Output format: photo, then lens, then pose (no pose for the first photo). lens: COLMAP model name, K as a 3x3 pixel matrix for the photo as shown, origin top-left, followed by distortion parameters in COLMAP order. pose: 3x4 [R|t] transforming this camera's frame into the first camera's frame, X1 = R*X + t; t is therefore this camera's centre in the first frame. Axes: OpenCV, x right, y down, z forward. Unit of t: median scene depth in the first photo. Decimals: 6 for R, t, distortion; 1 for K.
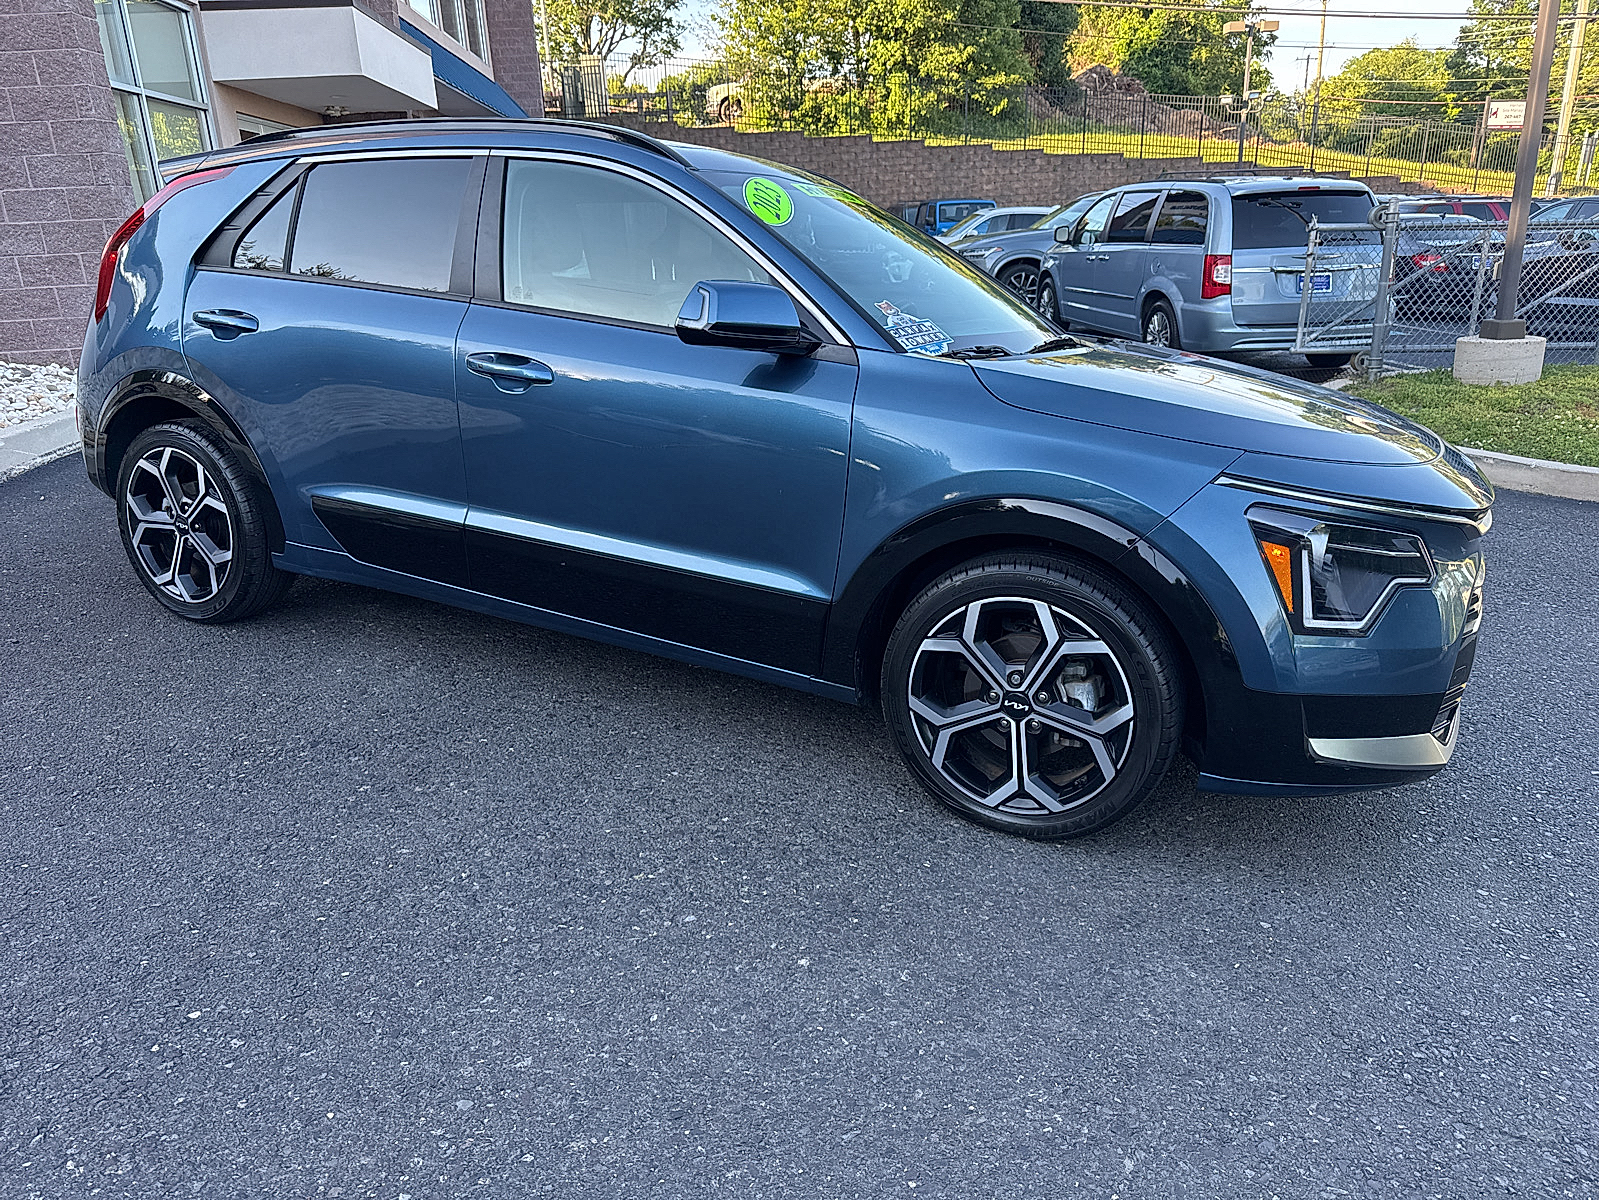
lens RADIAL K [[1138.9, 0, 796.5], [0, 1138.9, 598.3], [0, 0, 1]] dist [0.014383, -0.017038]
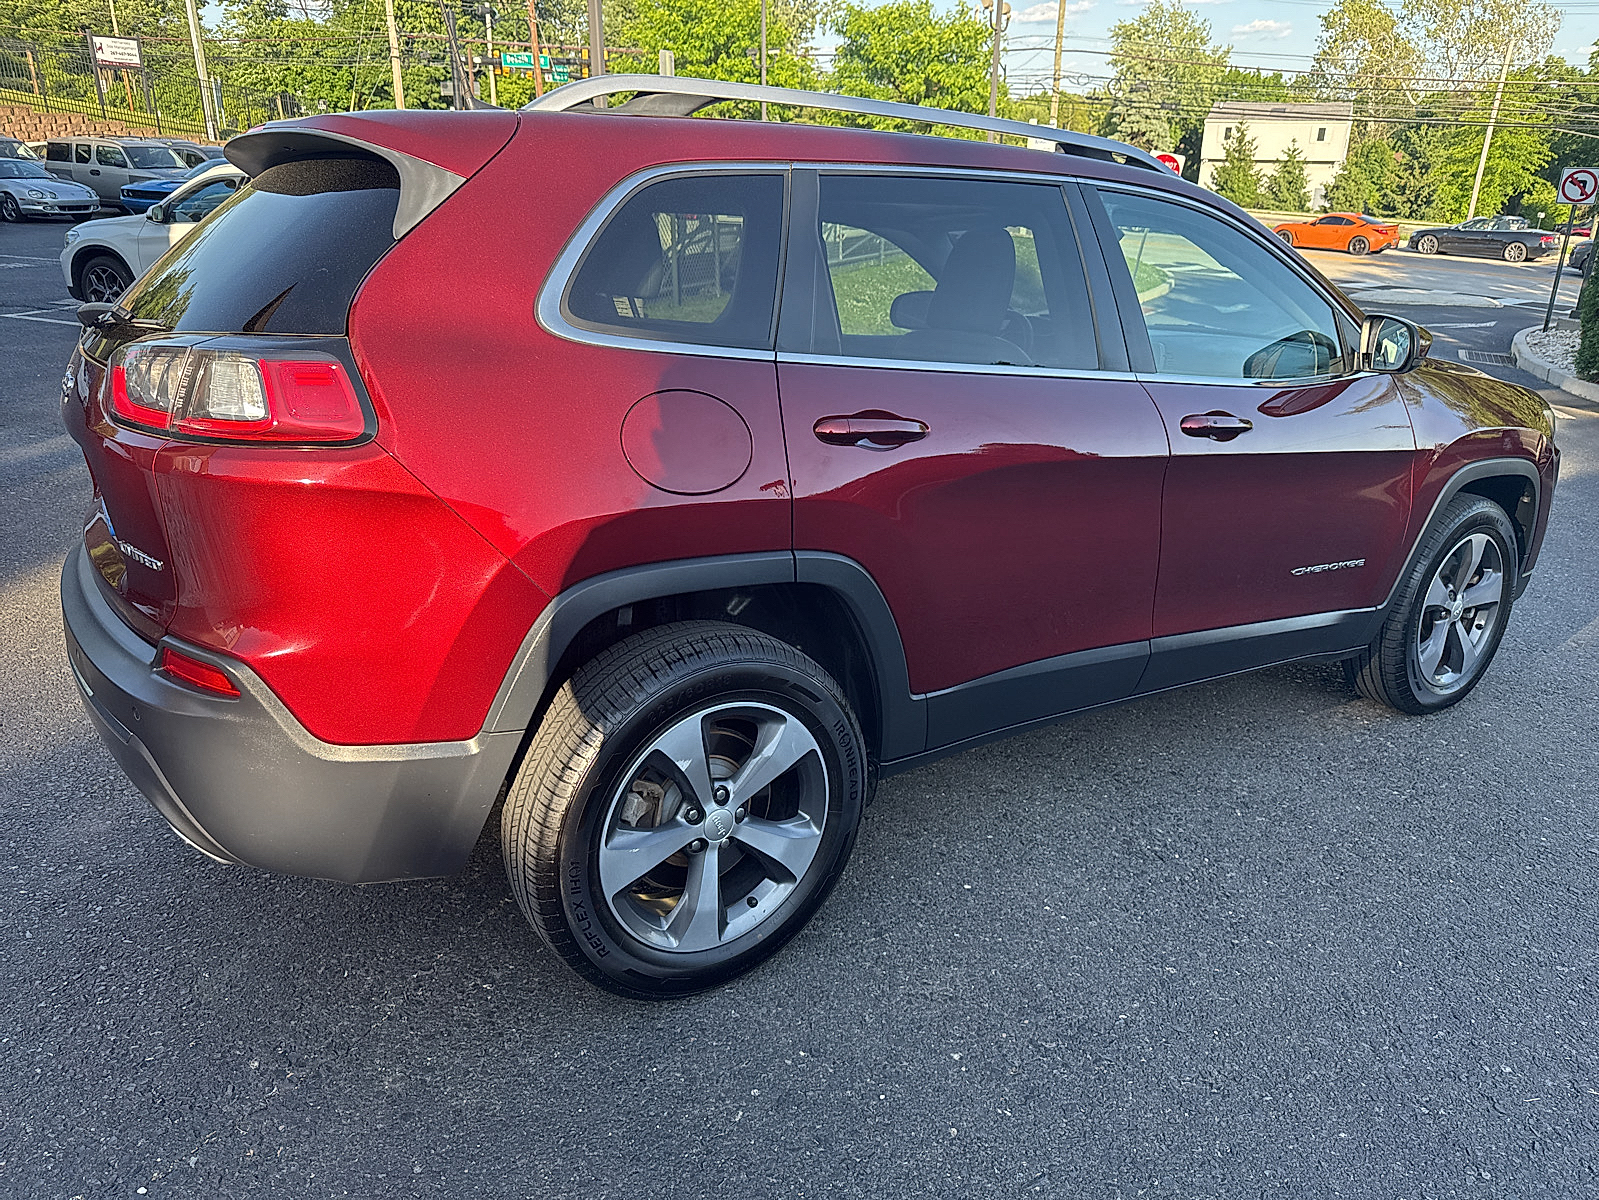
lens RADIAL K [[1138.9, 0, 799.2], [0, 1138.9, 600.5], [0, 0, 1]] dist [0.014383, -0.017038]
pose [[0.460869, -0.300682, 0.834979, -0.114018], [0.253168, 0.946304, 0.201035, -0.028929], [-0.850592, 0.118740, 0.512245, 0.059260]]
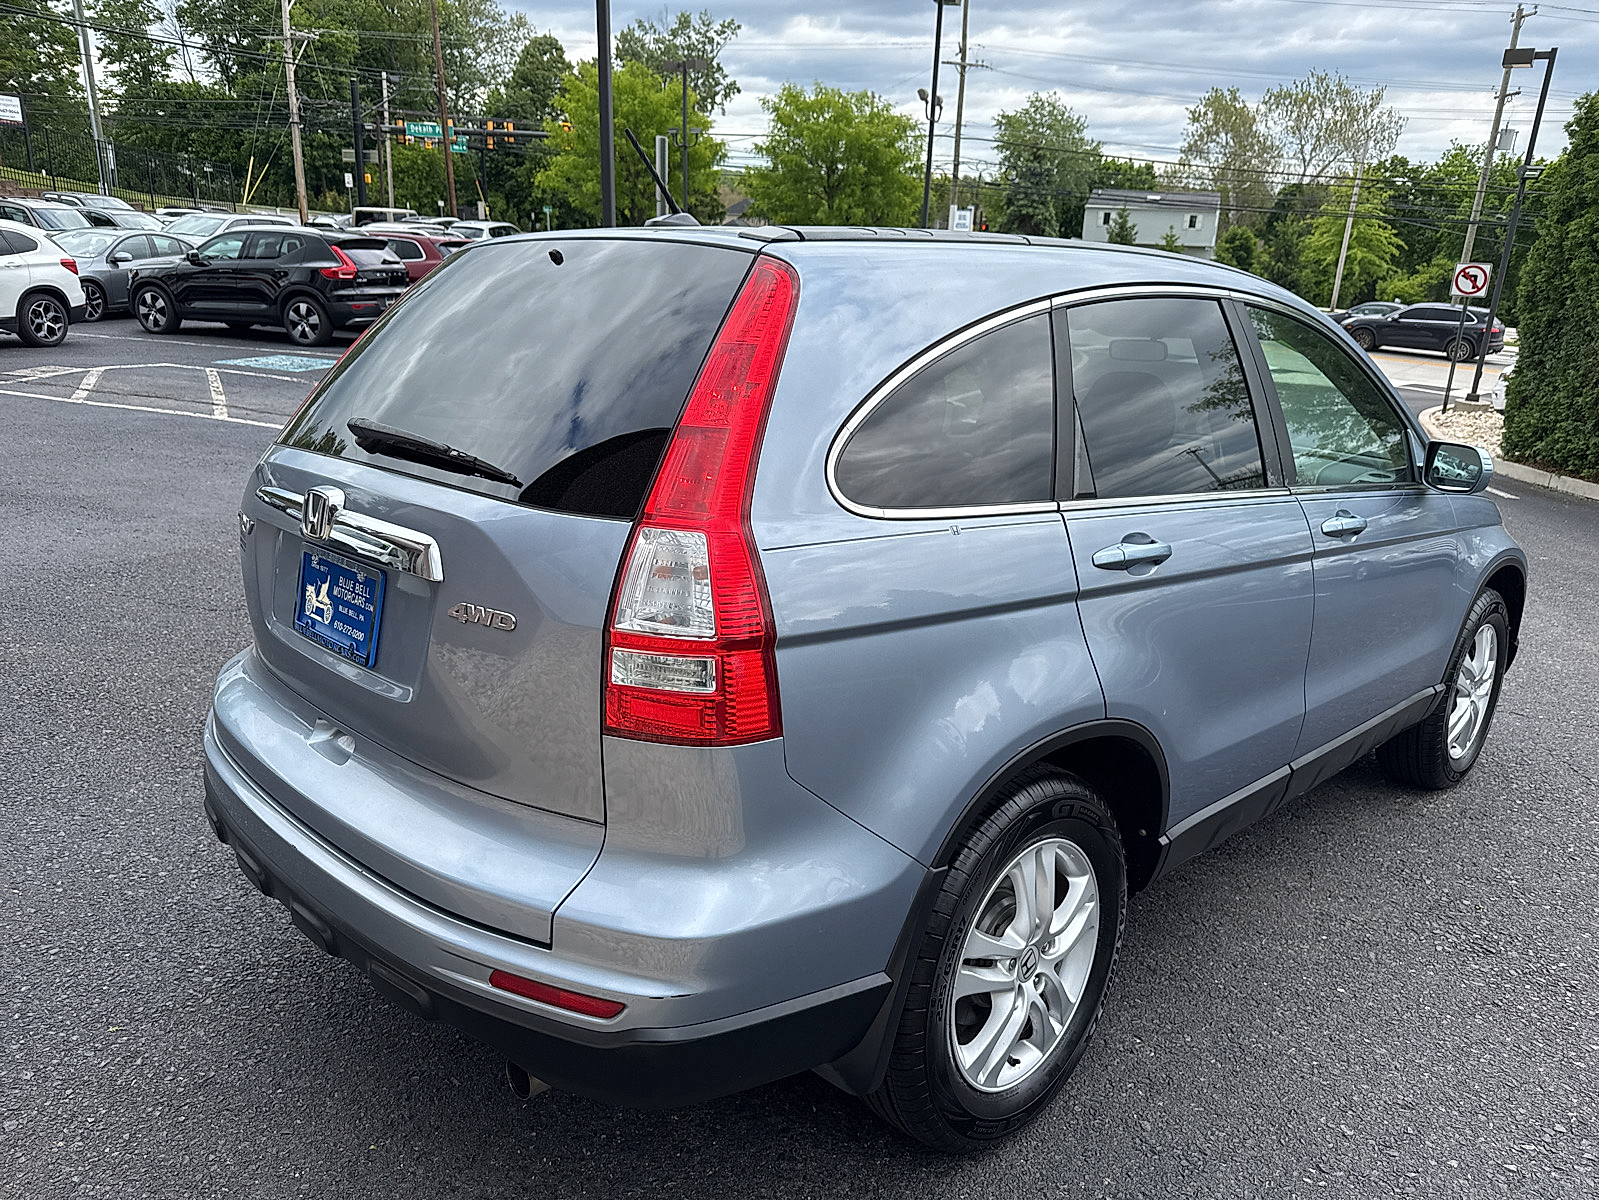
lens RADIAL K [[1138.9, 0, 794.6], [0, 1138.9, 607.0], [0, 0, 1]] dist [0.014383, -0.017038]
pose [[0.376633, -0.259991, 0.889130, -0.127820], [0.244652, 0.953647, 0.175222, -0.040483], [-0.893473, 0.151533, 0.422782, 0.087611]]
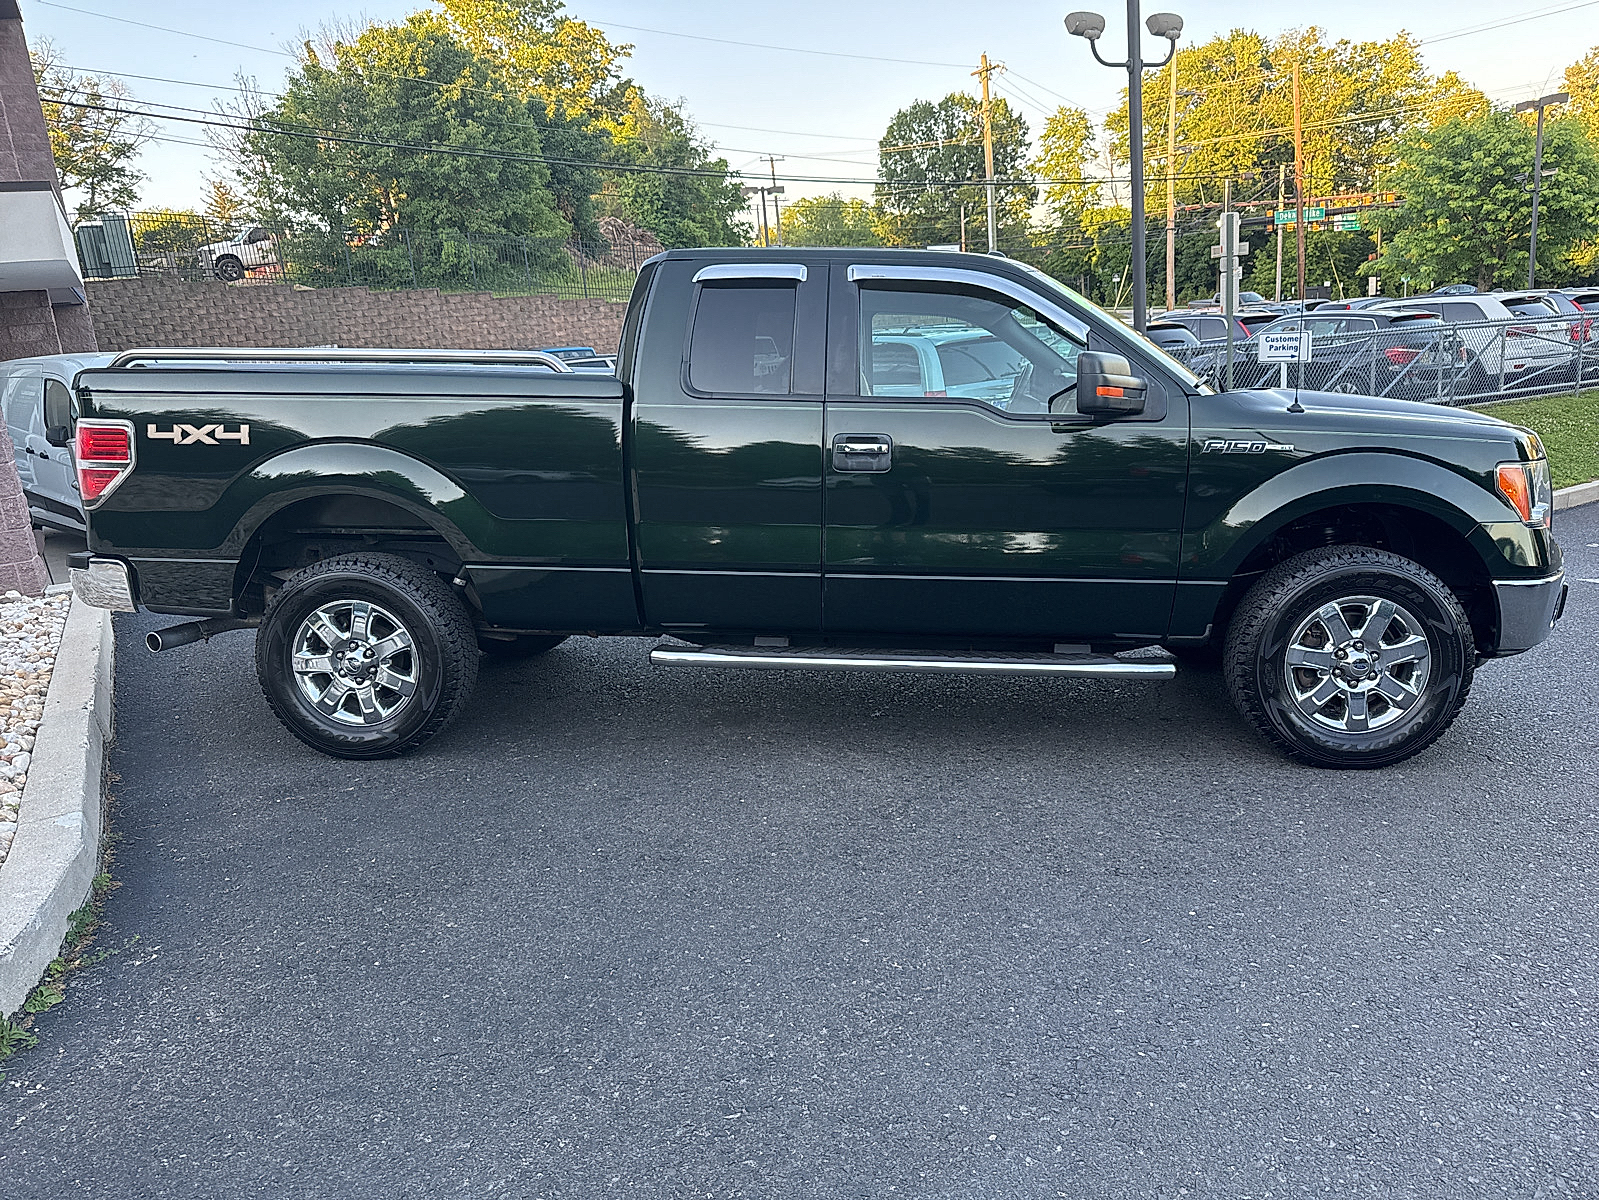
lens RADIAL K [[1138.9, 0, 798.0], [0, 1138.9, 599.0], [0, 0, 1]] dist [0.014383, -0.017038]
pose [[0.906287, -0.139043, 0.399137, -0.087753], [0.181514, 0.980861, -0.070457, -0.003207], [-0.381702, 0.136304, 0.914180, -0.017766]]
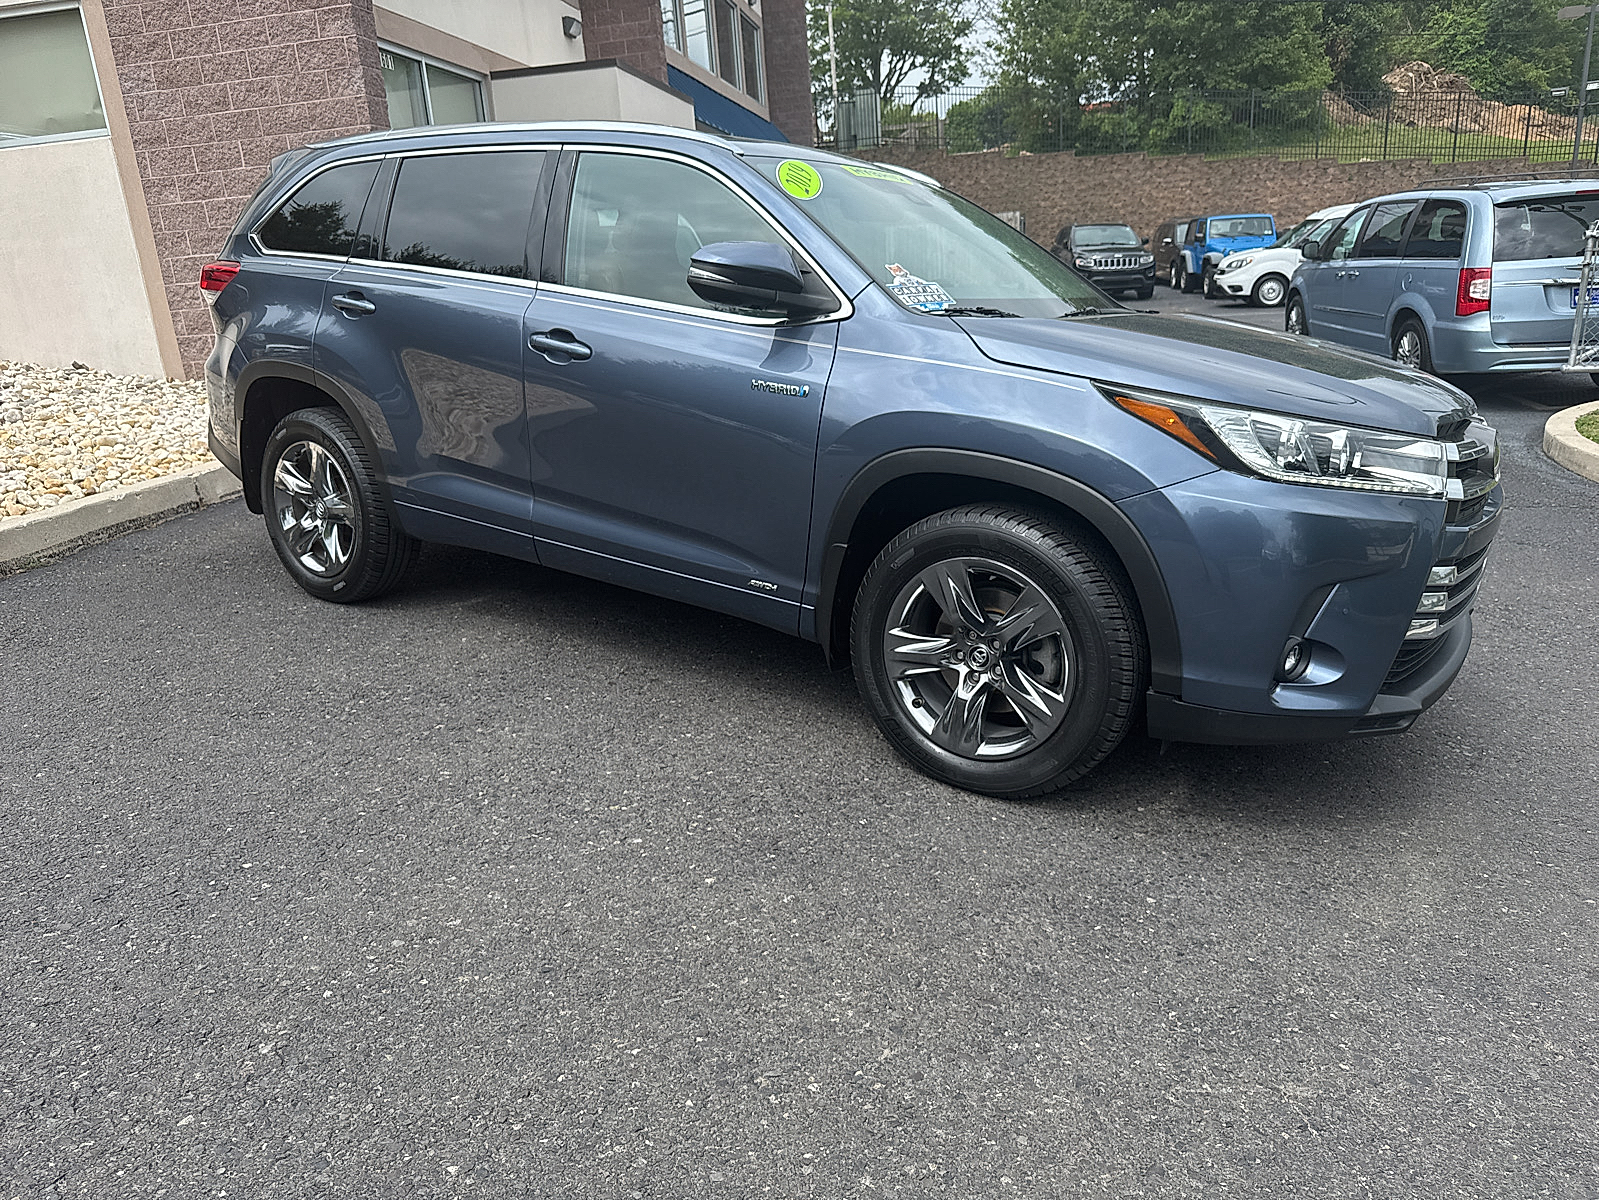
lens RADIAL K [[1138.9, 0, 793.5], [0, 1138.9, 608.7], [0, 0, 1]] dist [0.014383, -0.017038]
pose [[0.970361, 0.041982, -0.237985, 0.022030], [-0.044873, 0.998970, -0.006742, 0.002303], [0.237457, 0.017222, 0.971245, -0.008687]]
